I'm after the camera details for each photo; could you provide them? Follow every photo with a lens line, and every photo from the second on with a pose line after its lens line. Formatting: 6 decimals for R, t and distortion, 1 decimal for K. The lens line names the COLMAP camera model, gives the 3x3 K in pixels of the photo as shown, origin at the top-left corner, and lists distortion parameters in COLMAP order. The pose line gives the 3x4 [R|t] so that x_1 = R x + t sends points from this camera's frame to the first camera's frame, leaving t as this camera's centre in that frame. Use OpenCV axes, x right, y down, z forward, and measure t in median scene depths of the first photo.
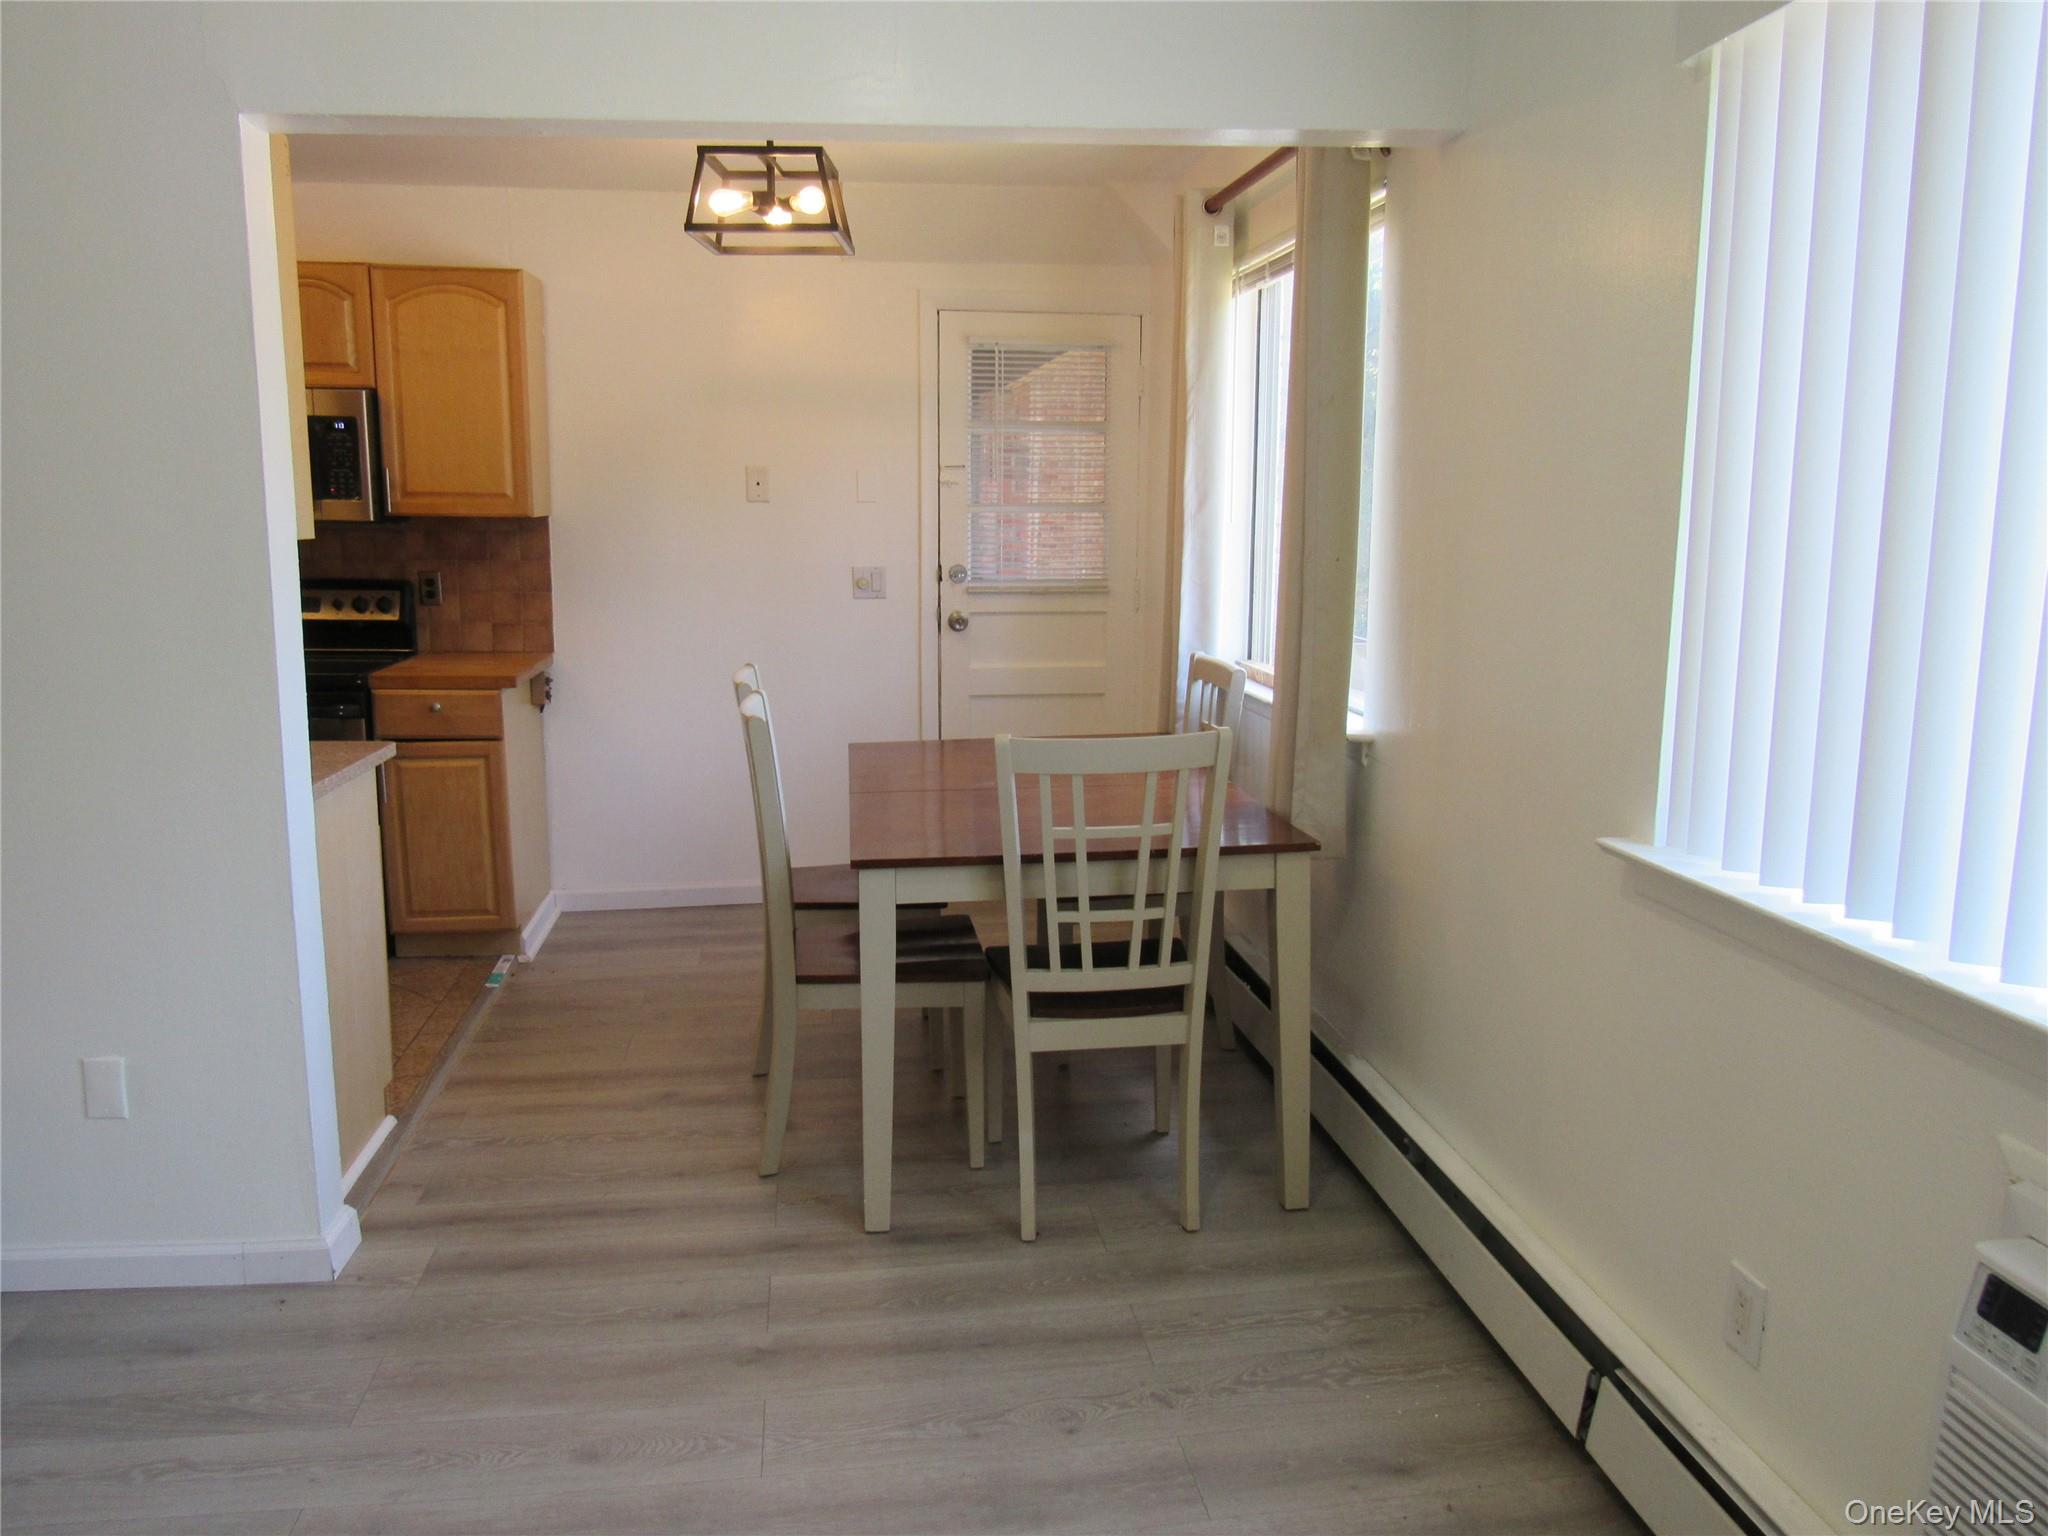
lens RADIAL K [[1448.5, 0, 1024.1], [0, 1448.5, 772.1], [0, 0, 1]] dist [-0.018373, 0.009231]
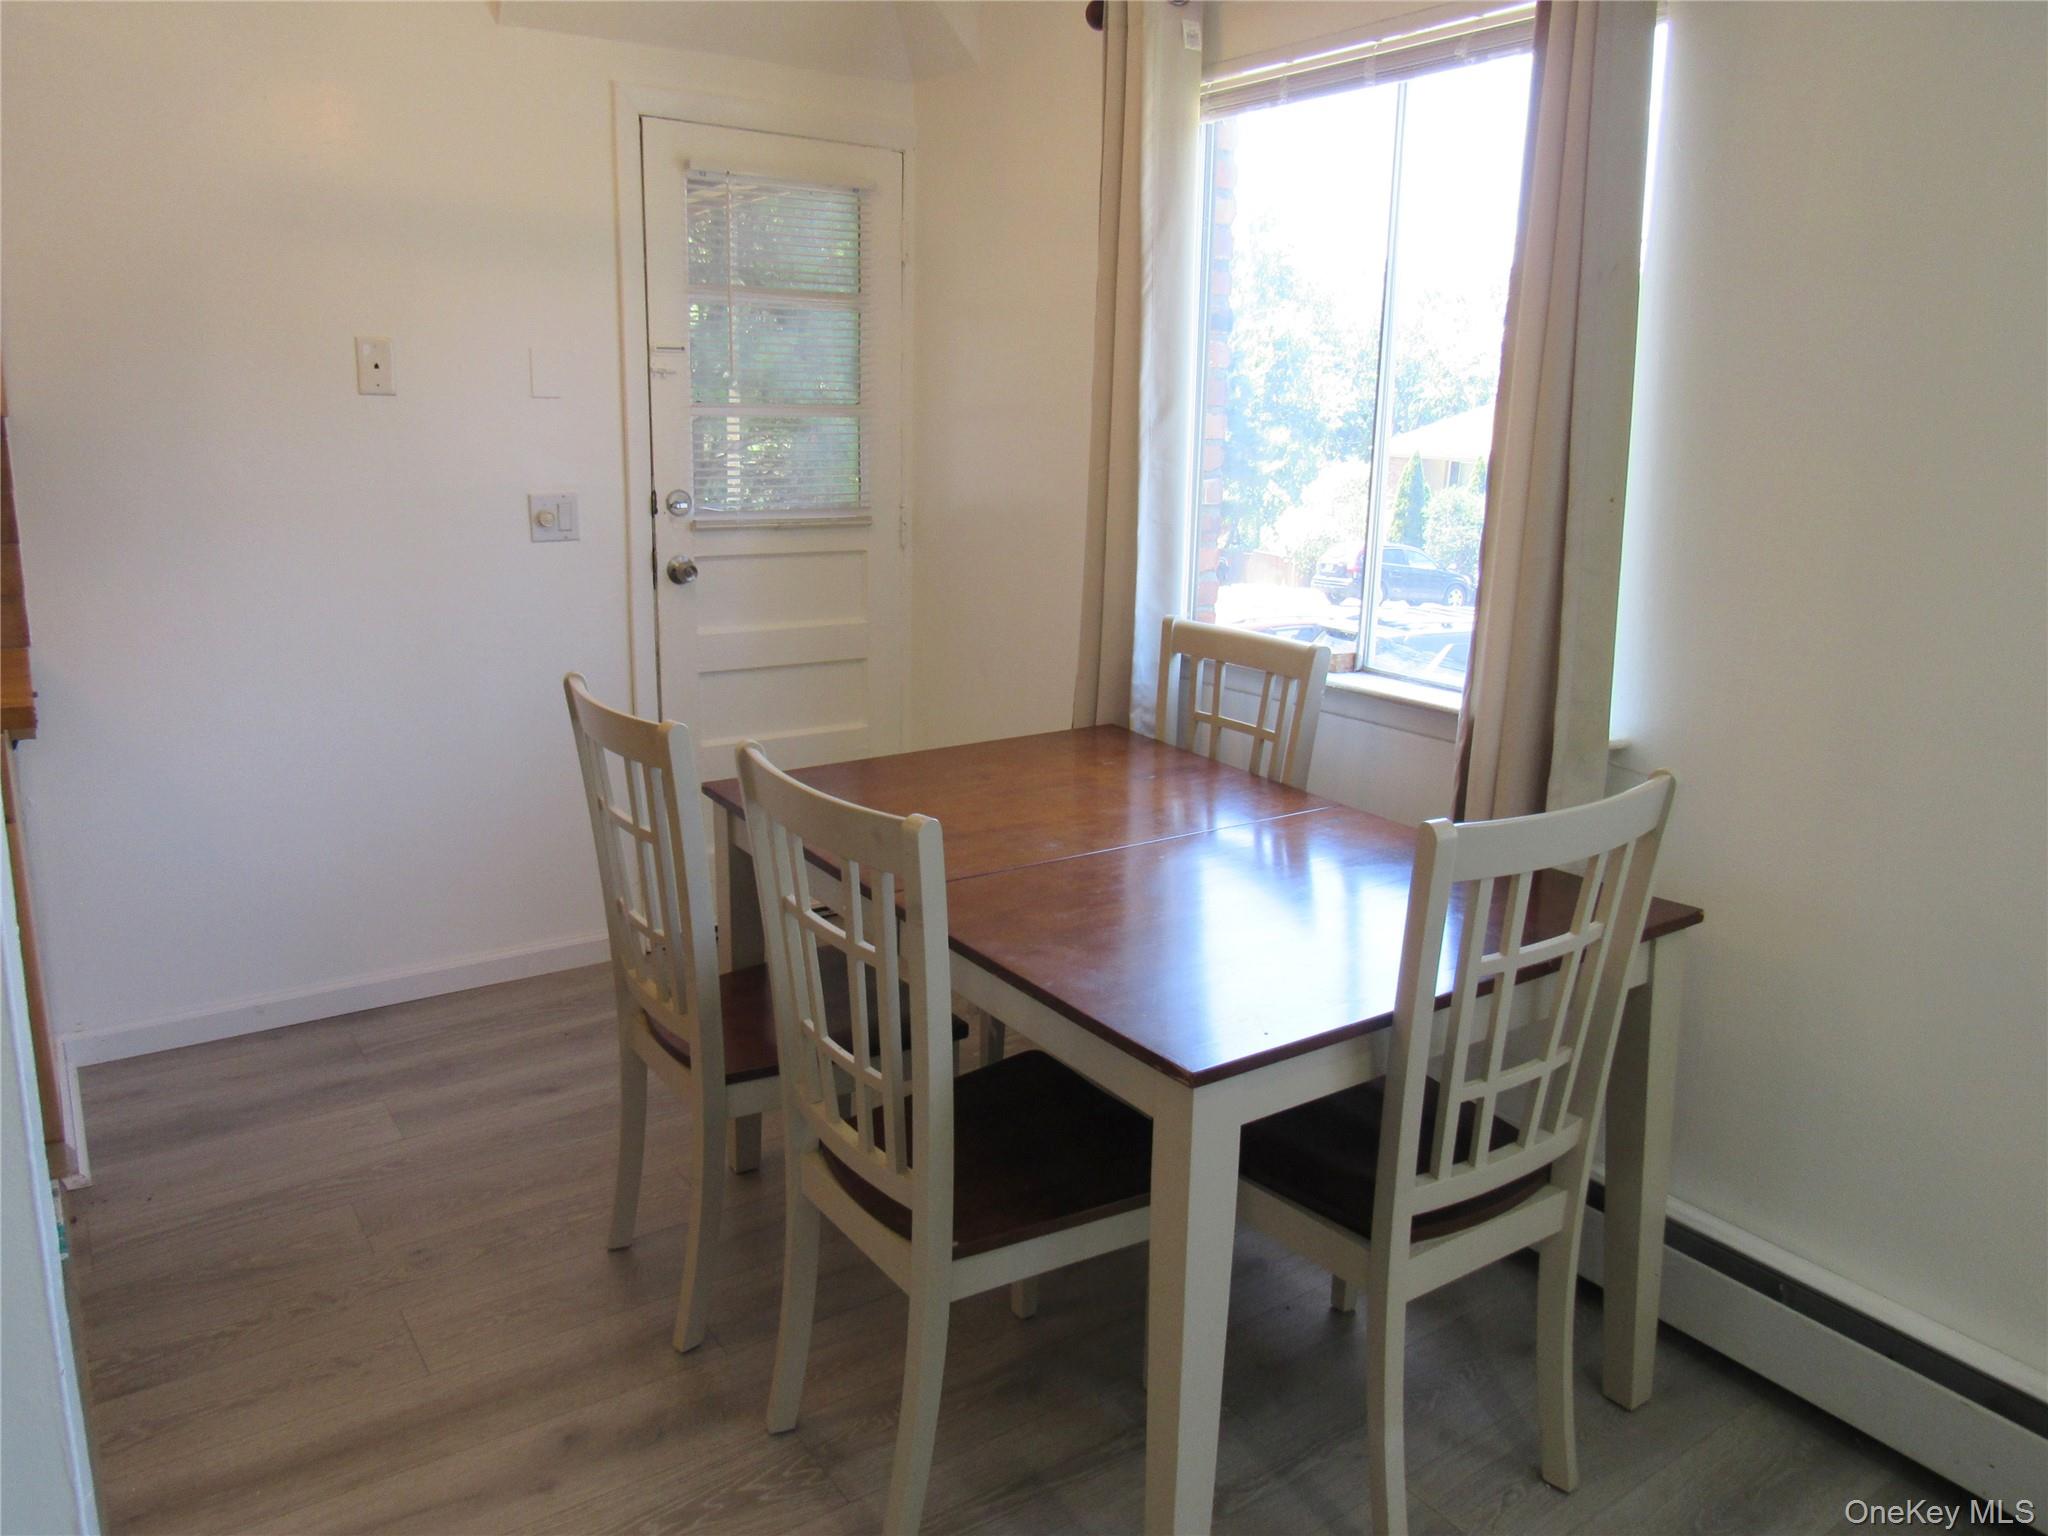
lens RADIAL K [[1448.5, 0, 1017.0], [0, 1448.5, 767.4], [0, 0, 1]] dist [-0.018373, 0.009231]
pose [[0.896899, -0.089252, 0.433136, -0.223763], [0.061486, 0.995077, 0.077726, -0.054868], [-0.437941, -0.043080, 0.897971, 0.297178]]
